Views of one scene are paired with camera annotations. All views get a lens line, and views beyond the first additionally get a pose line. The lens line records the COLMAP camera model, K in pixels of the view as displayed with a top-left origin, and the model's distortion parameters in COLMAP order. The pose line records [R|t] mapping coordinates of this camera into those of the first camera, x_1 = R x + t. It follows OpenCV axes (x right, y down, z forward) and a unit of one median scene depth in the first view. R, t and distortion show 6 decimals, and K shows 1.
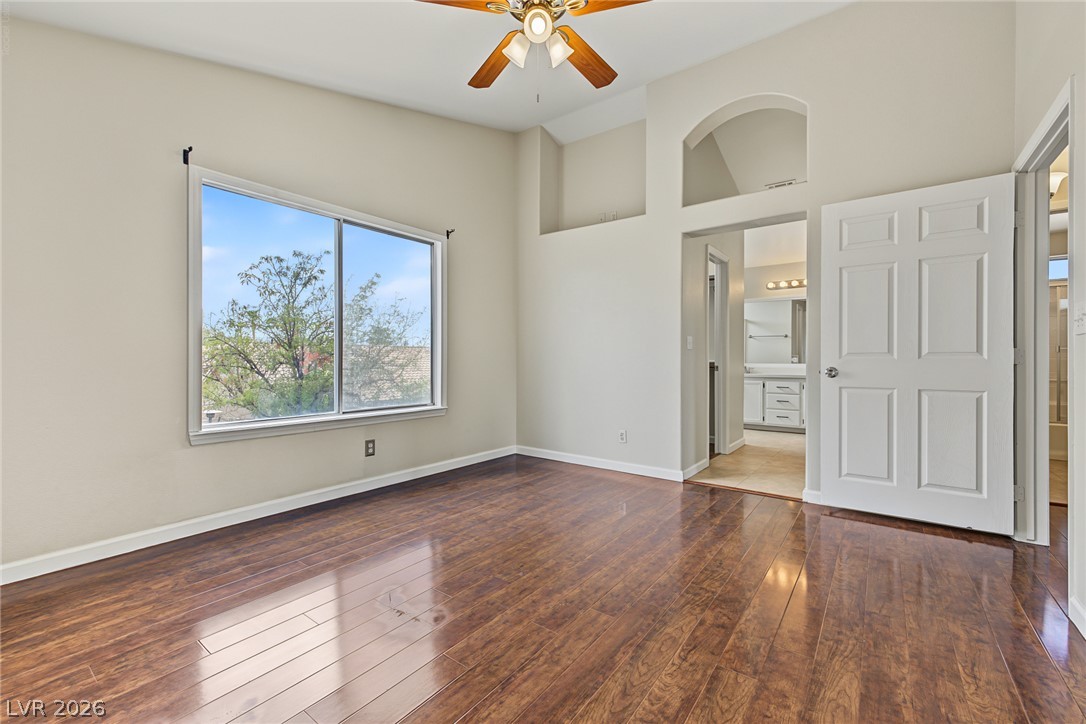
lens RADIAL K [[452.1, 0, 536.5], [0, 452.1, 357.5], [0, 0, 1]] dist [0.005825, -0.000388]
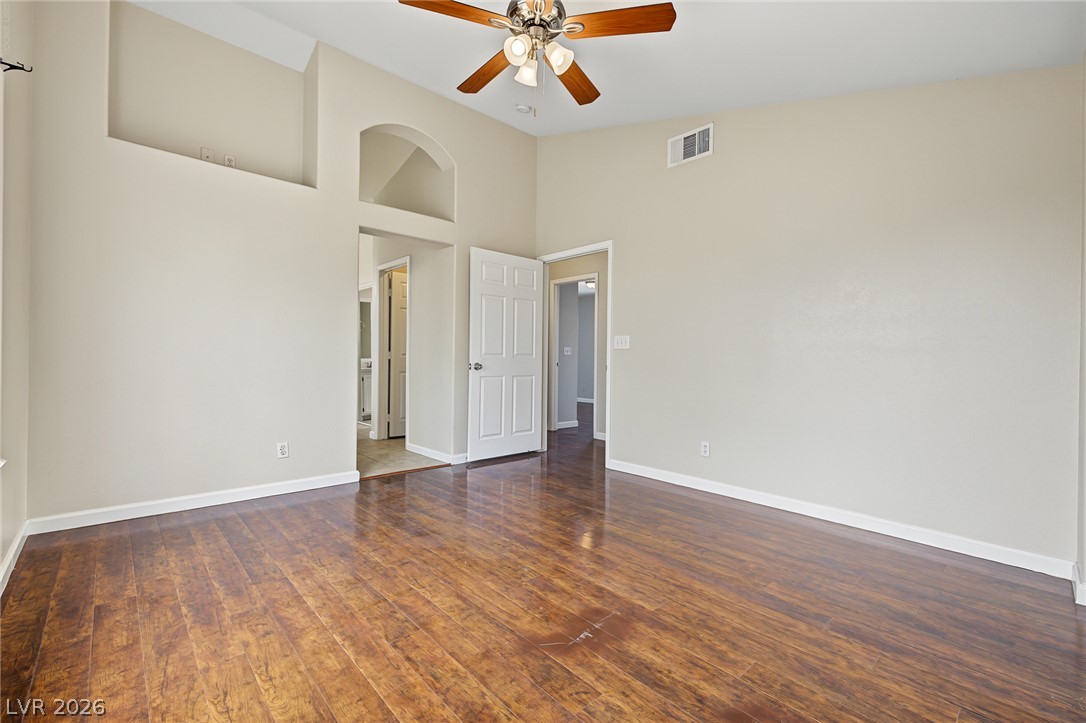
lens RADIAL K [[459.1, 0, 543.3], [0, 459.1, 355.4], [0, 0, 1]] dist [0.001118, 0.000043]
pose [[0.188091, 0.005394, 0.982137, -0.866009], [-0.017755, 0.999840, -0.002091, -0.002347], [-0.981991, -0.017045, 0.188157, 0.639960]]
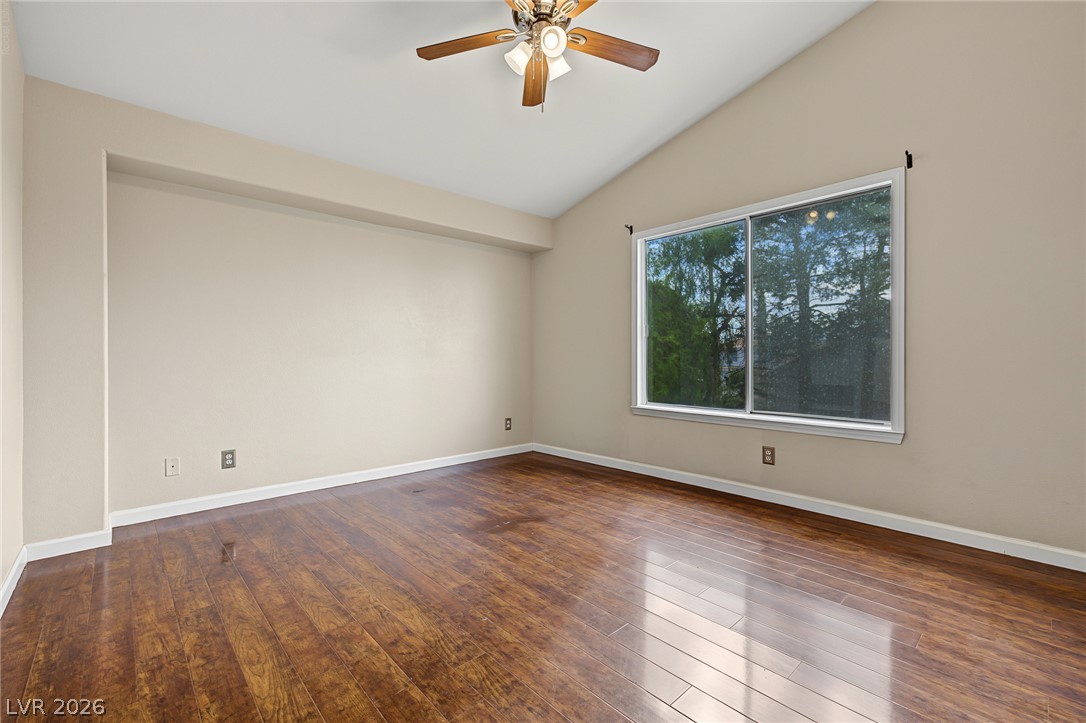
lens RADIAL K [[473.4, 0, 551.0], [0, 473.4, 362.6], [0, 0, 1]] dist [0.001864, 0.000022]
pose [[-0.173061, 0.006599, -0.984889, 0.880724], [0.004775, 0.999971, 0.005861, 0.005474], [0.984900, -0.003689, -0.173088, 0.998579]]
